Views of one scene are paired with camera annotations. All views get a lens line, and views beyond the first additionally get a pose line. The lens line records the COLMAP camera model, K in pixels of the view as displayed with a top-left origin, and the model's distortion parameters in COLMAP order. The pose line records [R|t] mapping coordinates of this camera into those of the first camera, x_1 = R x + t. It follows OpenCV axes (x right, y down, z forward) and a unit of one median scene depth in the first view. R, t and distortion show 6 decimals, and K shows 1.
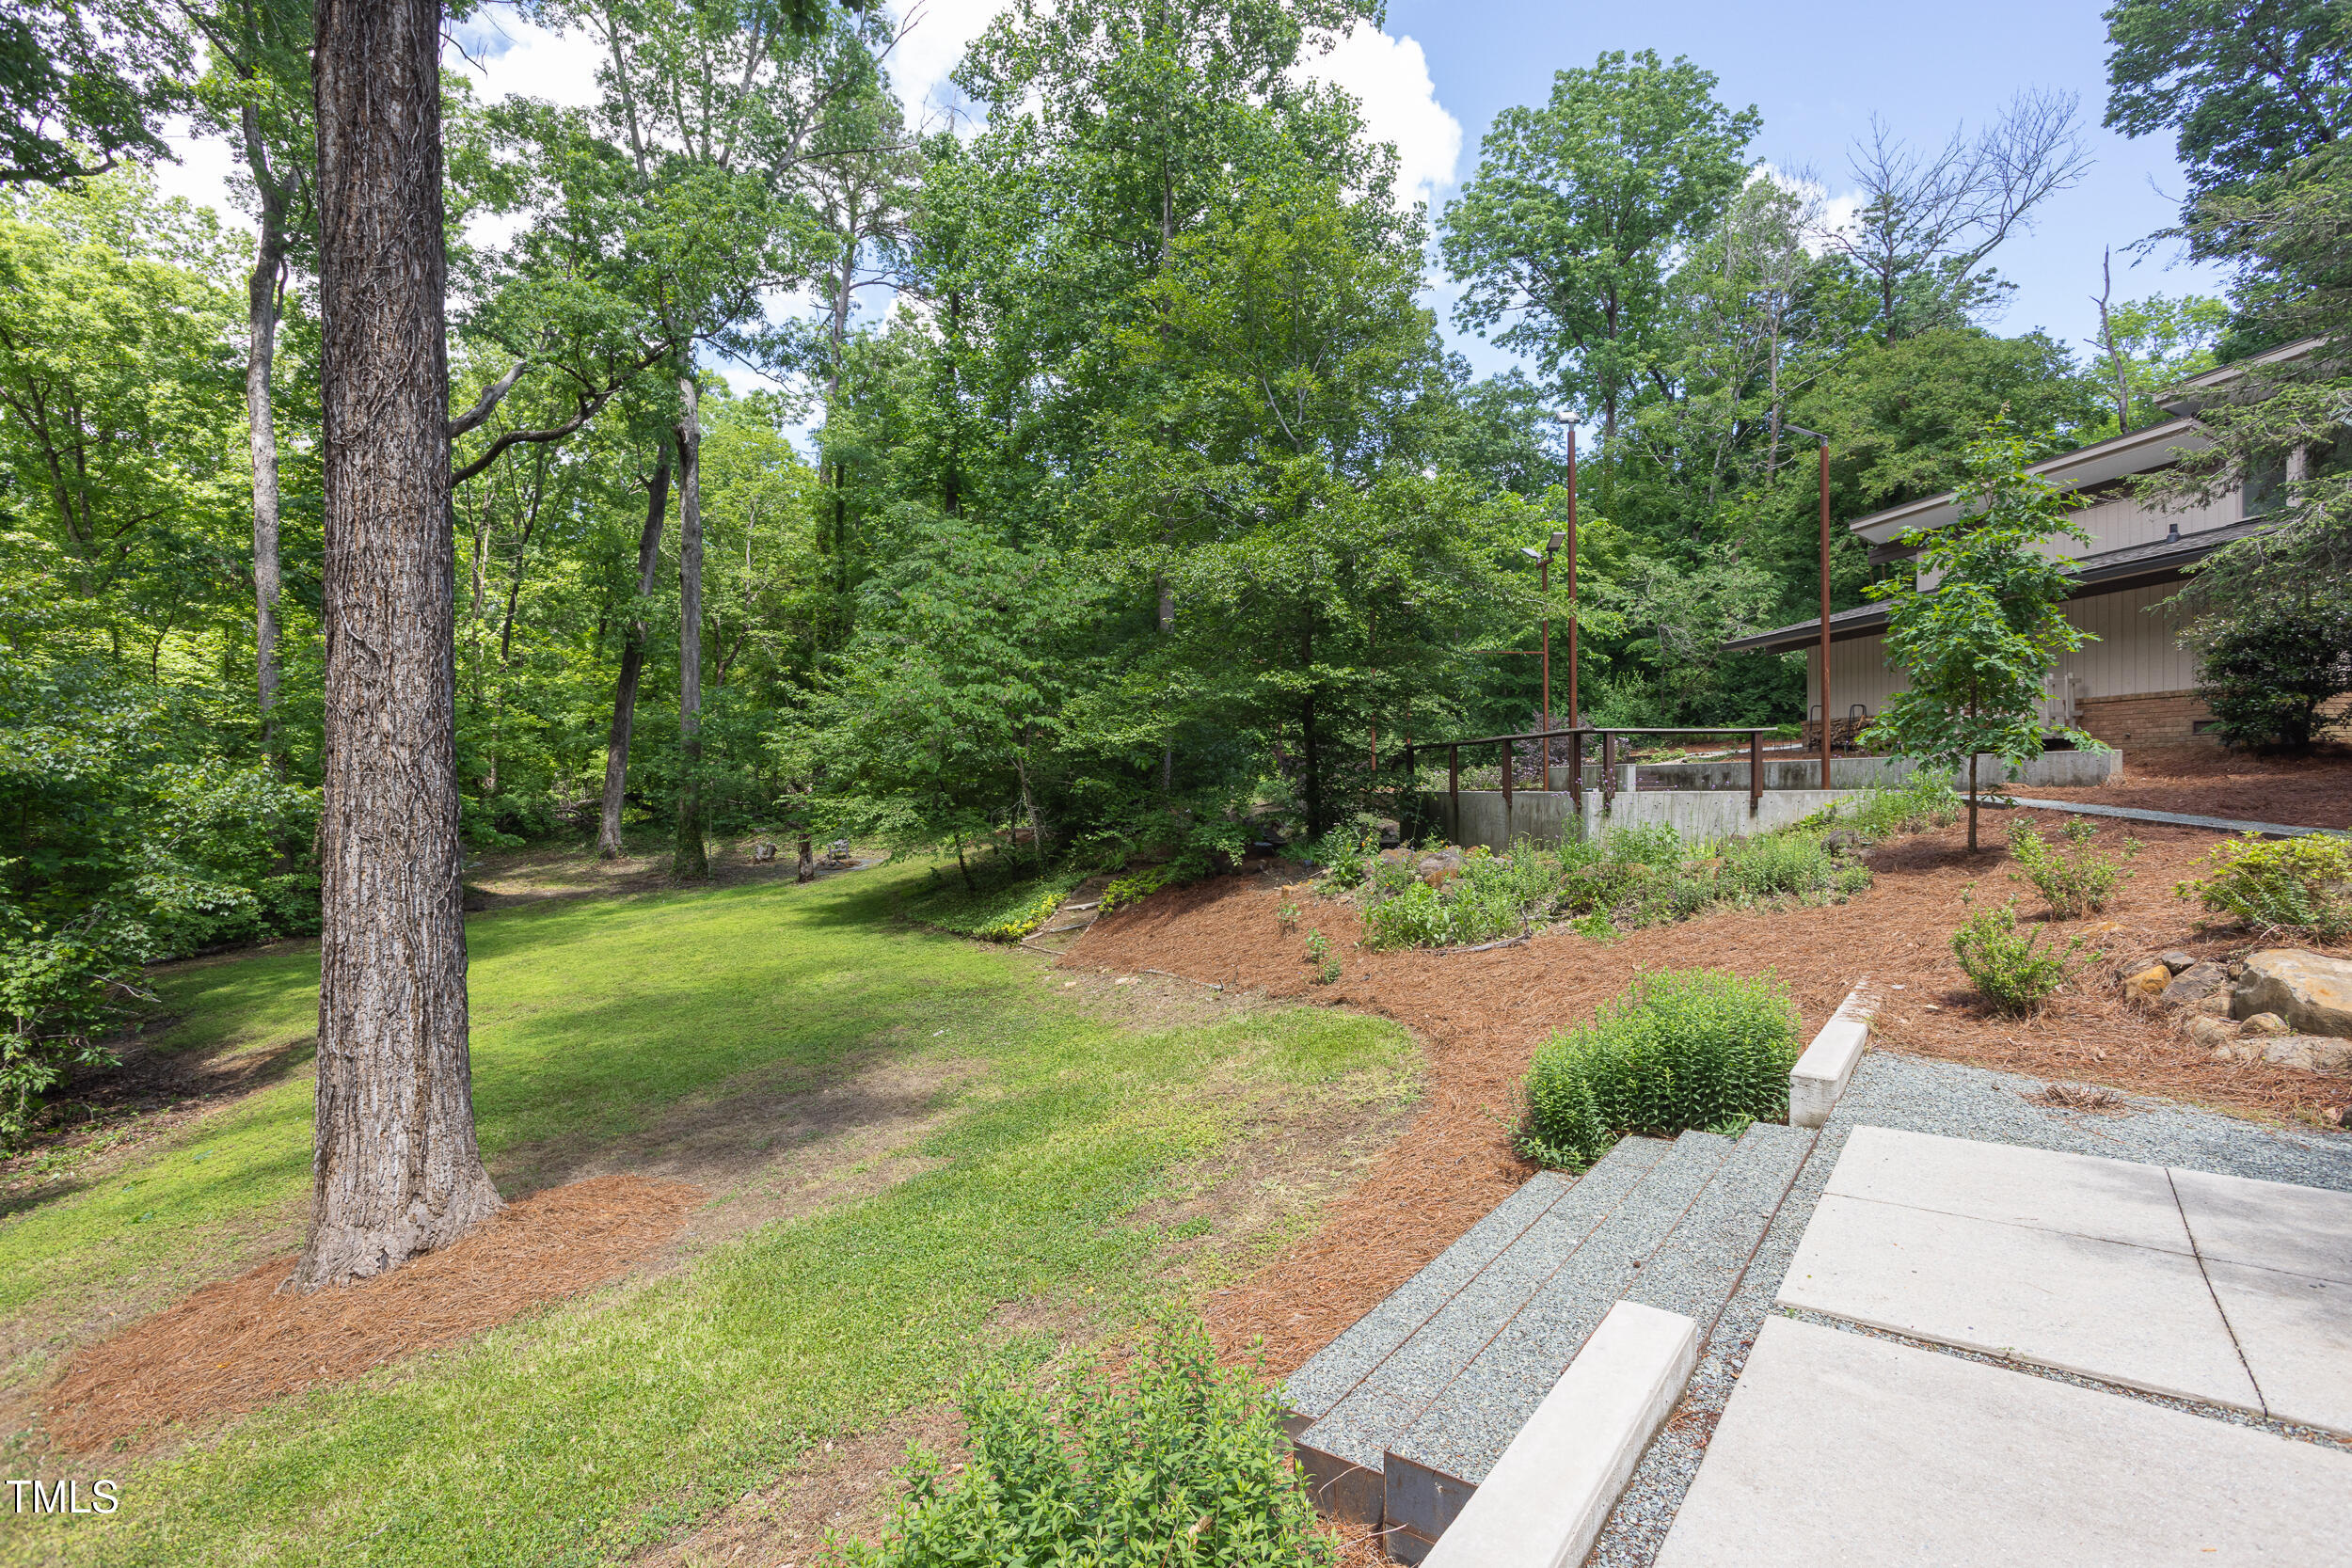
lens RADIAL K [[1132.9, 0, 1159.9], [0, 1132.9, 777.8], [0, 0, 1]] dist [0.001863, 0.003191]
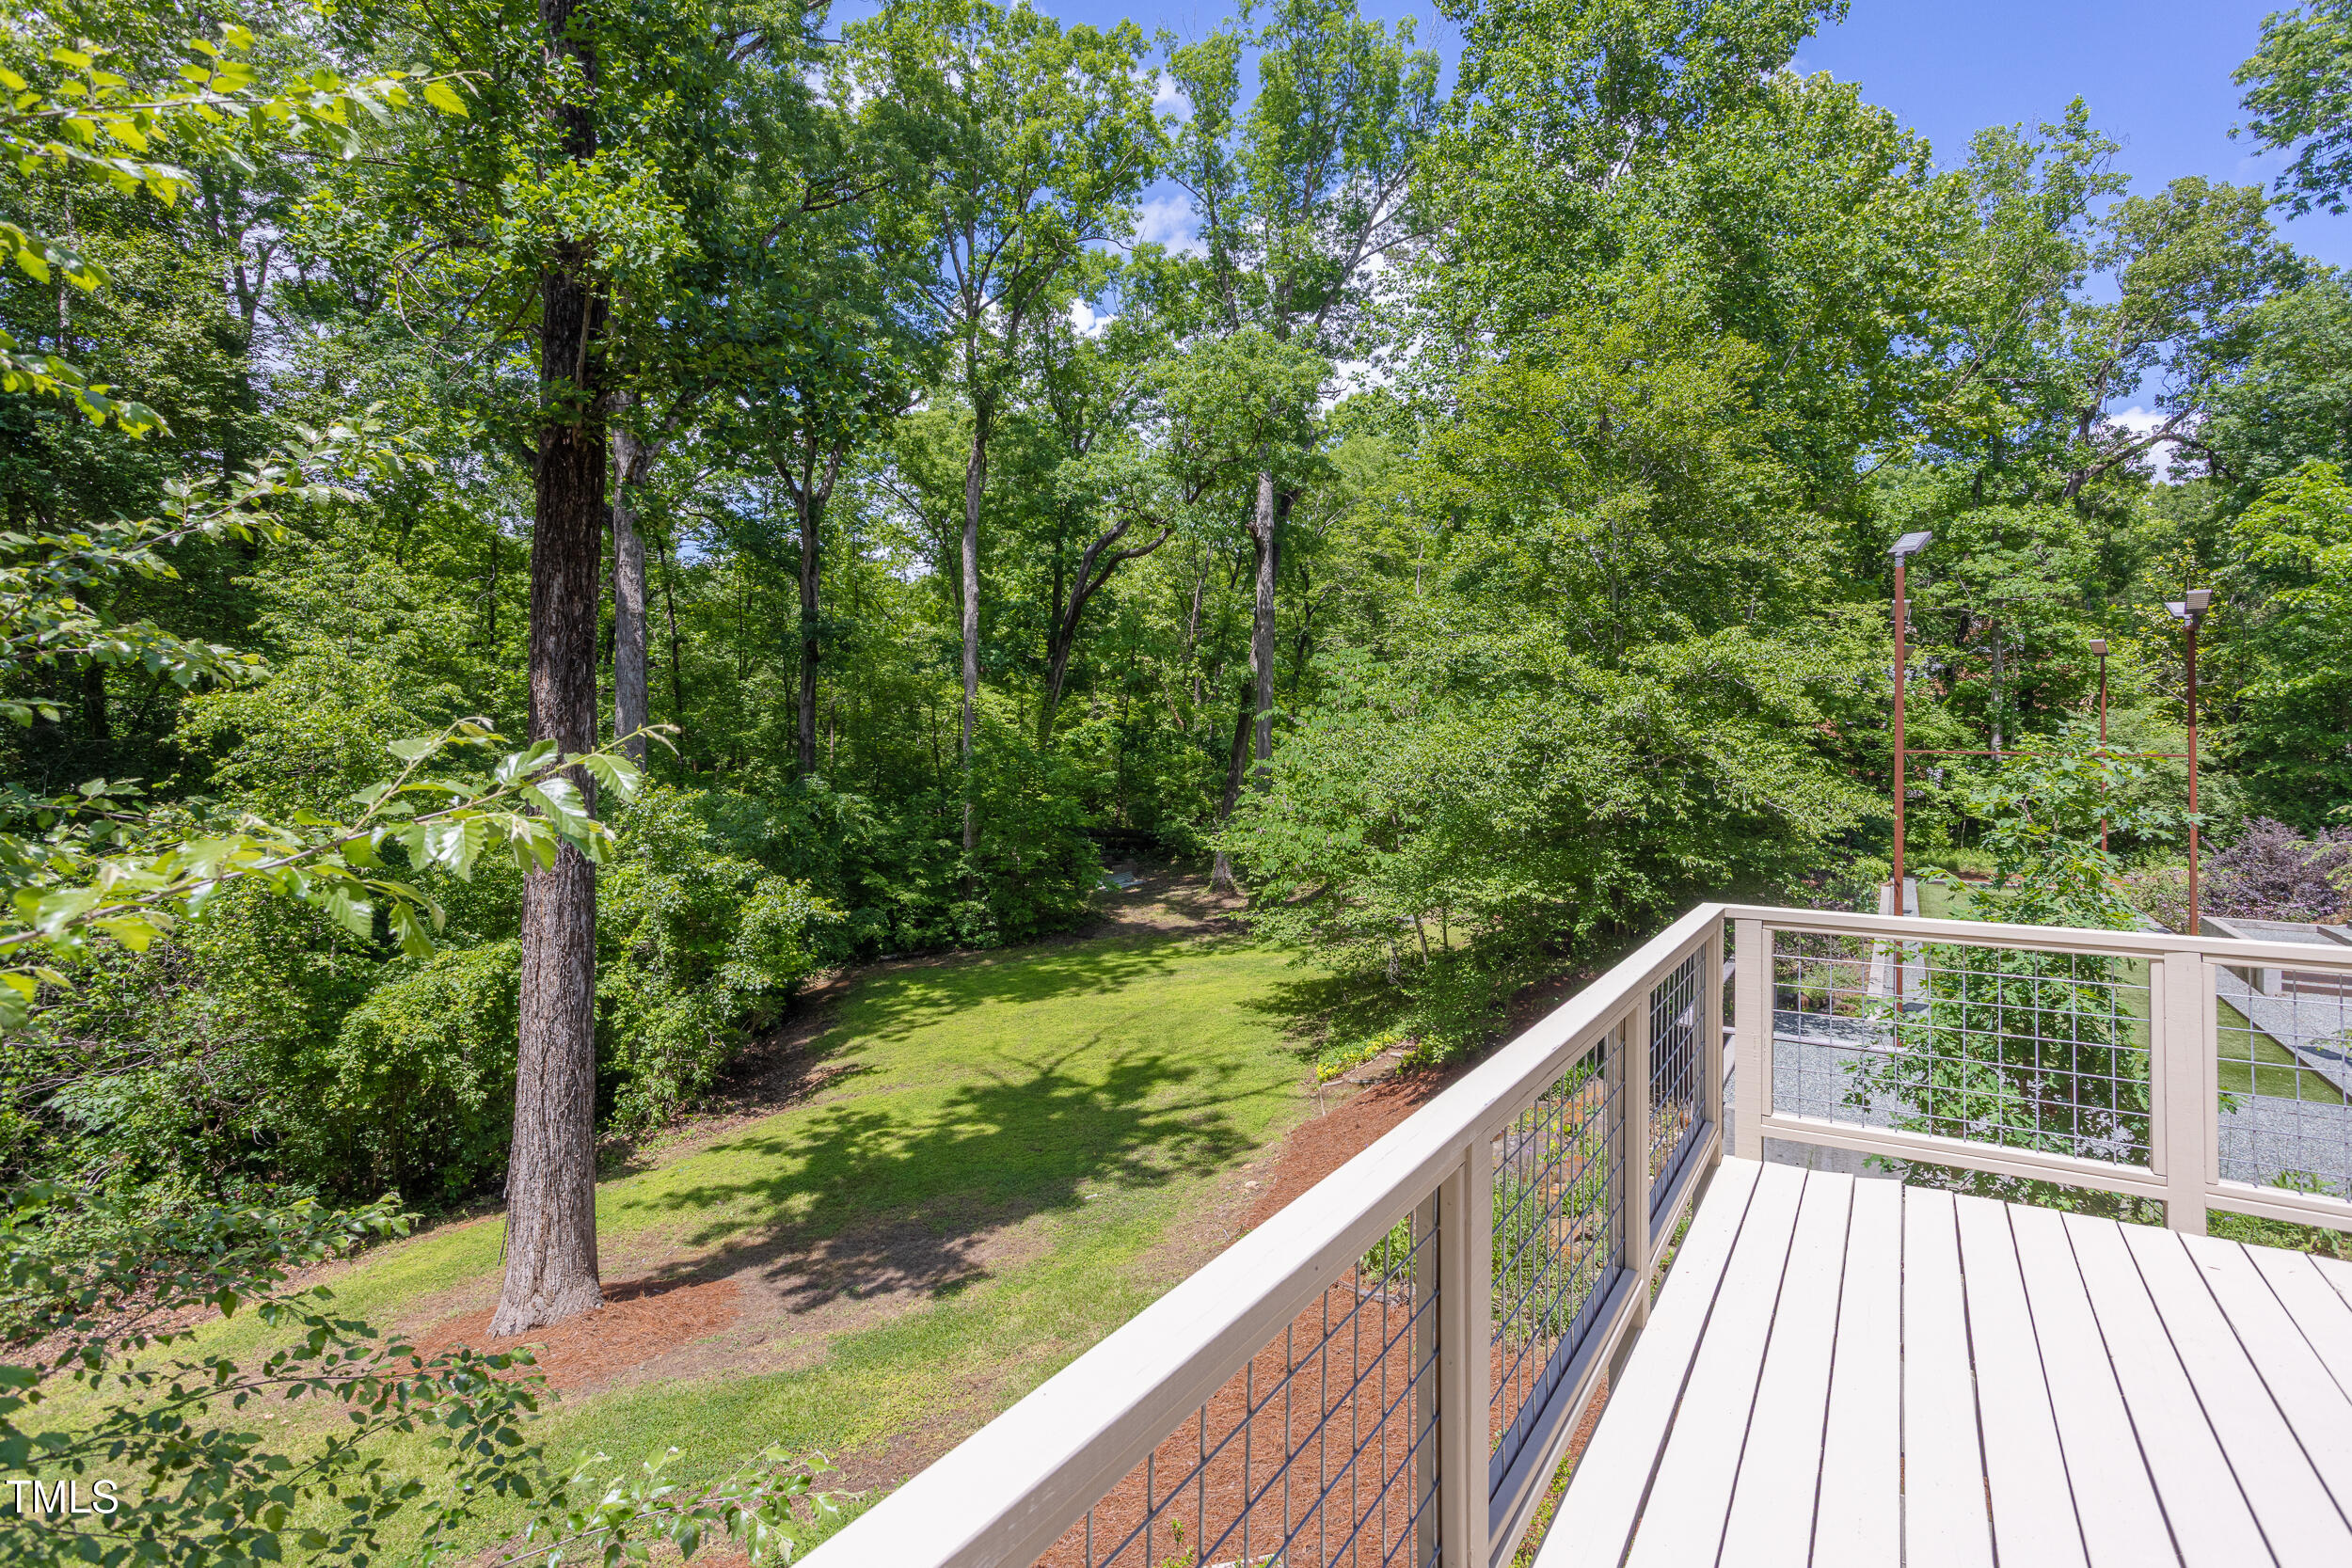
lens RADIAL K [[1132.9, 0, 1150.9], [0, 1132.9, 727.0], [0, 0, 1]] dist [0.001863, 0.003191]
pose [[0.785961, -0.008008, -0.618224, 0.463672], [-0.009552, 0.999640, -0.025092, -0.181814], [0.618202, 0.025626, 0.785601, 0.097688]]
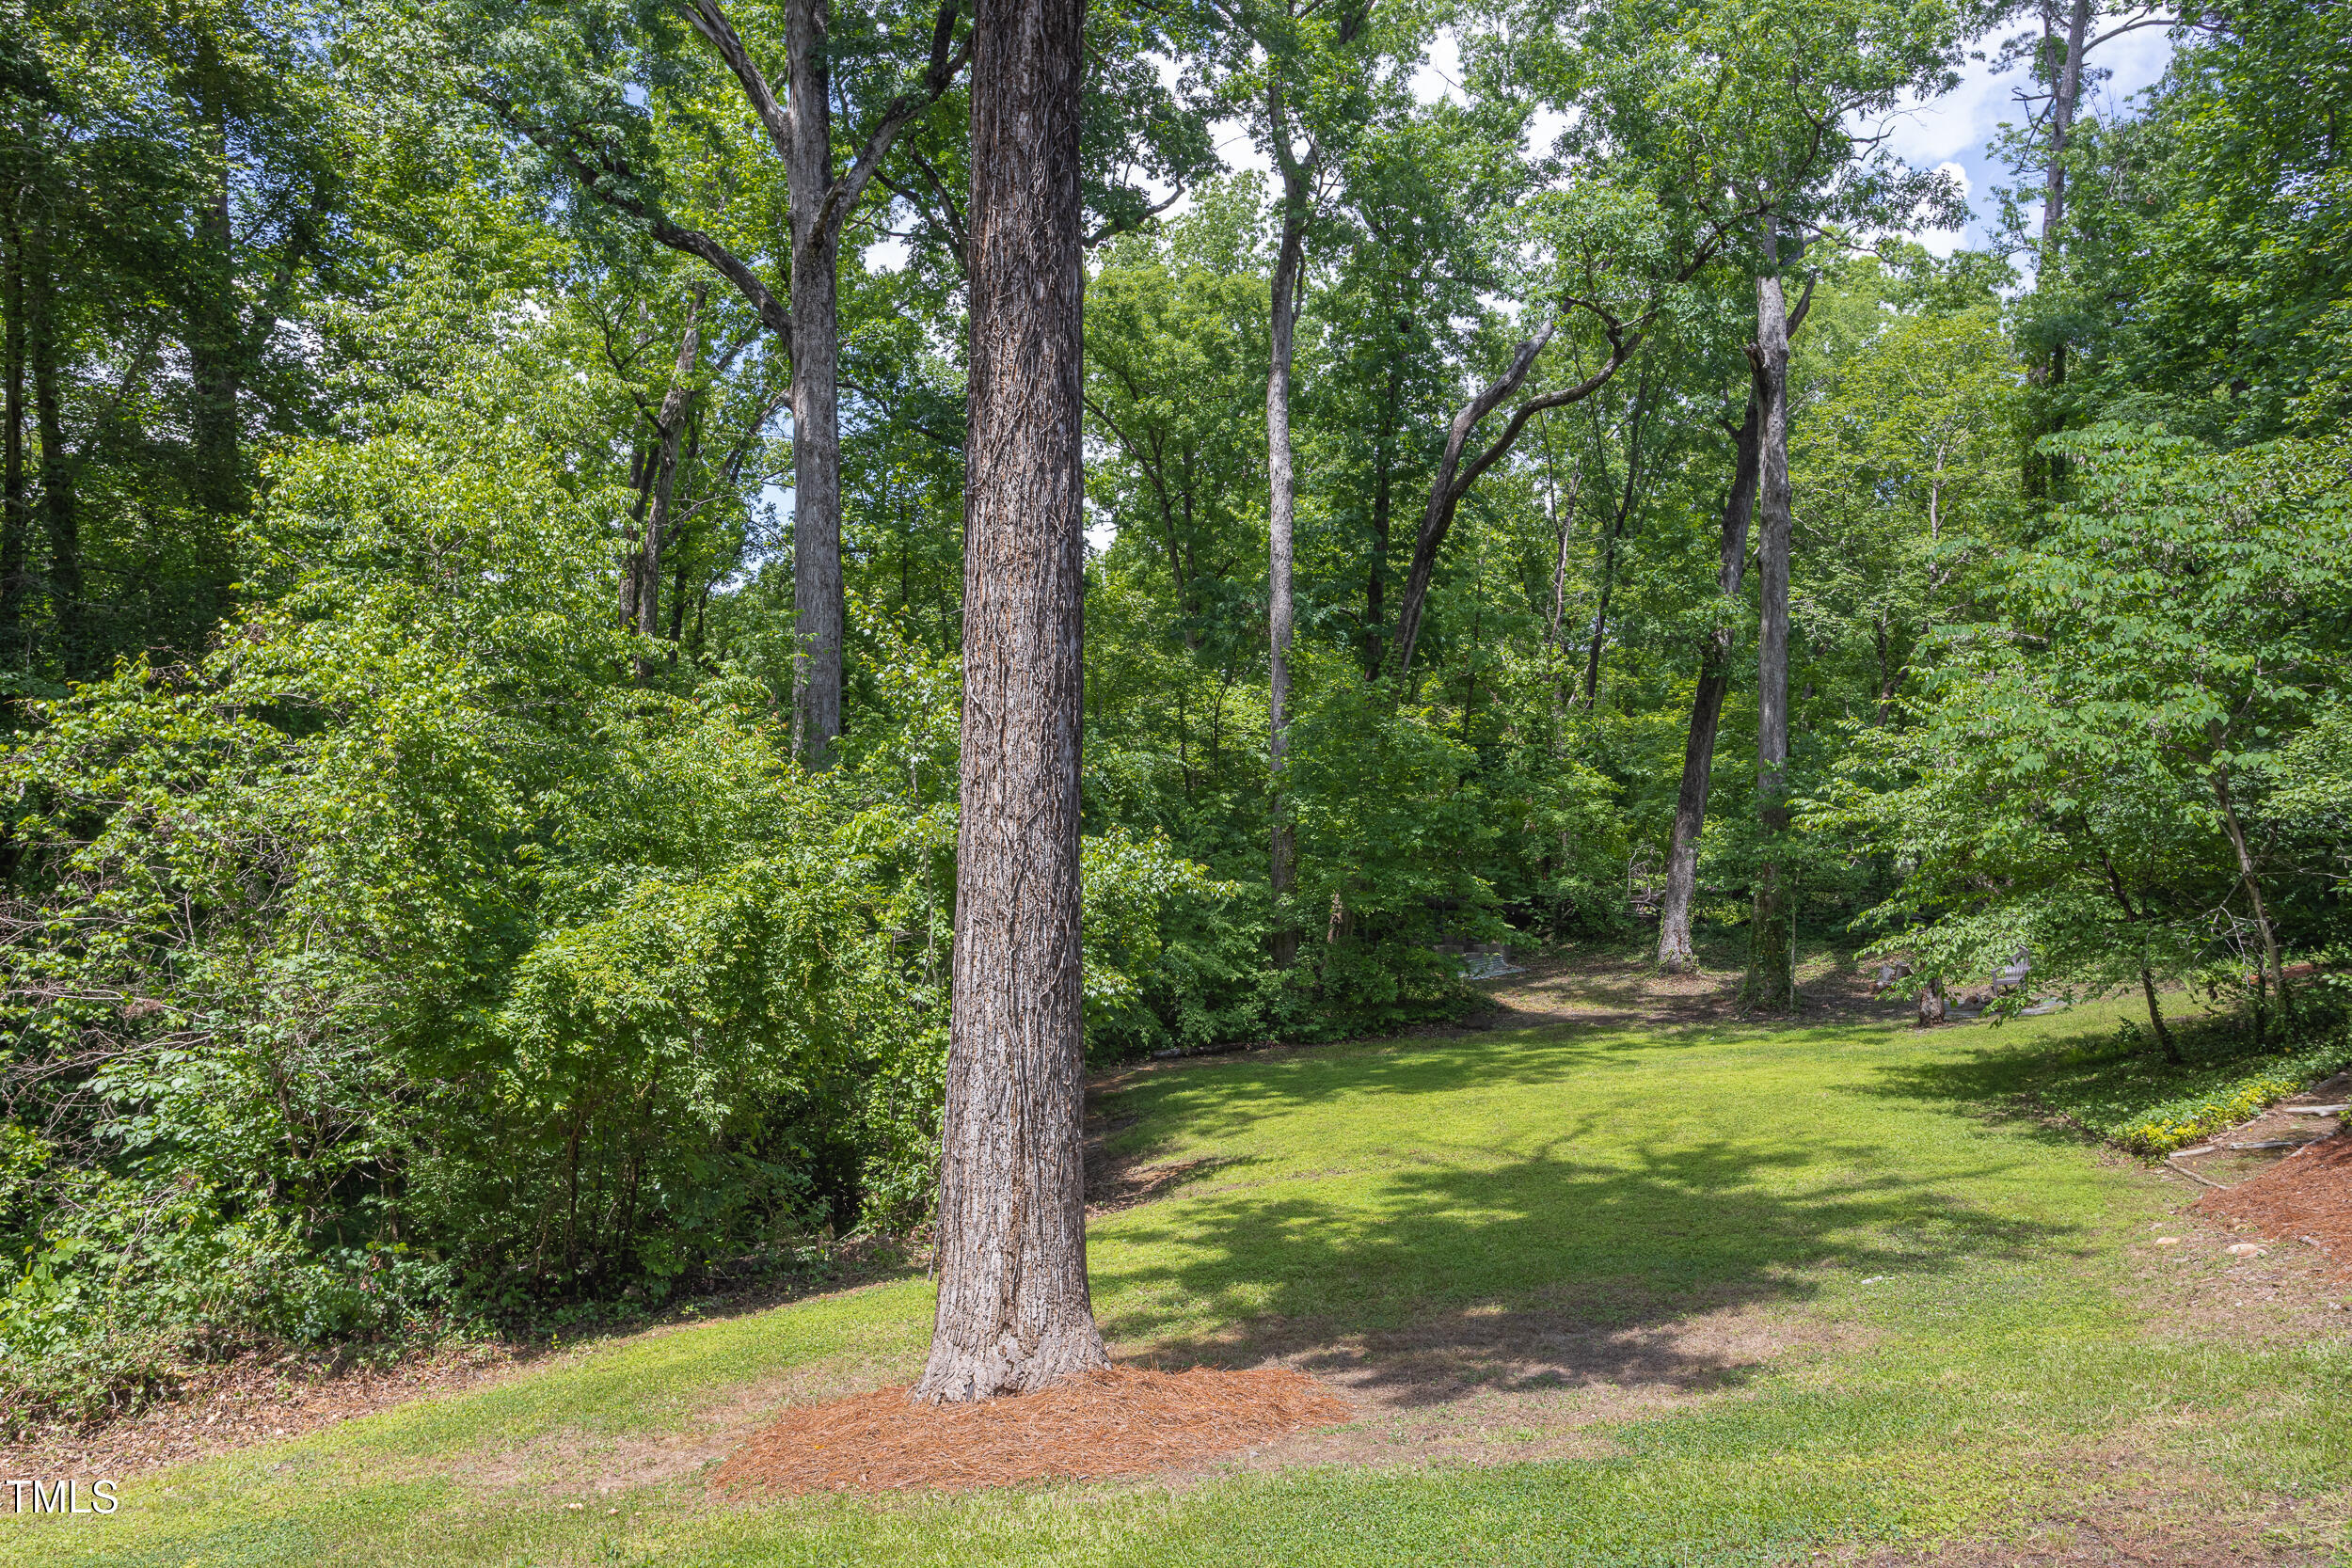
lens RADIAL K [[1743.6, 0, 1174.7], [0, 1743.6, 793.5], [0, 0, 1]] dist [-0.021855, -0.012761]
pose [[0.693688, -0.015065, -0.720118, 0.178708], [-0.012076, 0.999397, -0.032541, -0.002035], [0.720174, 0.031269, 0.693088, 0.059777]]
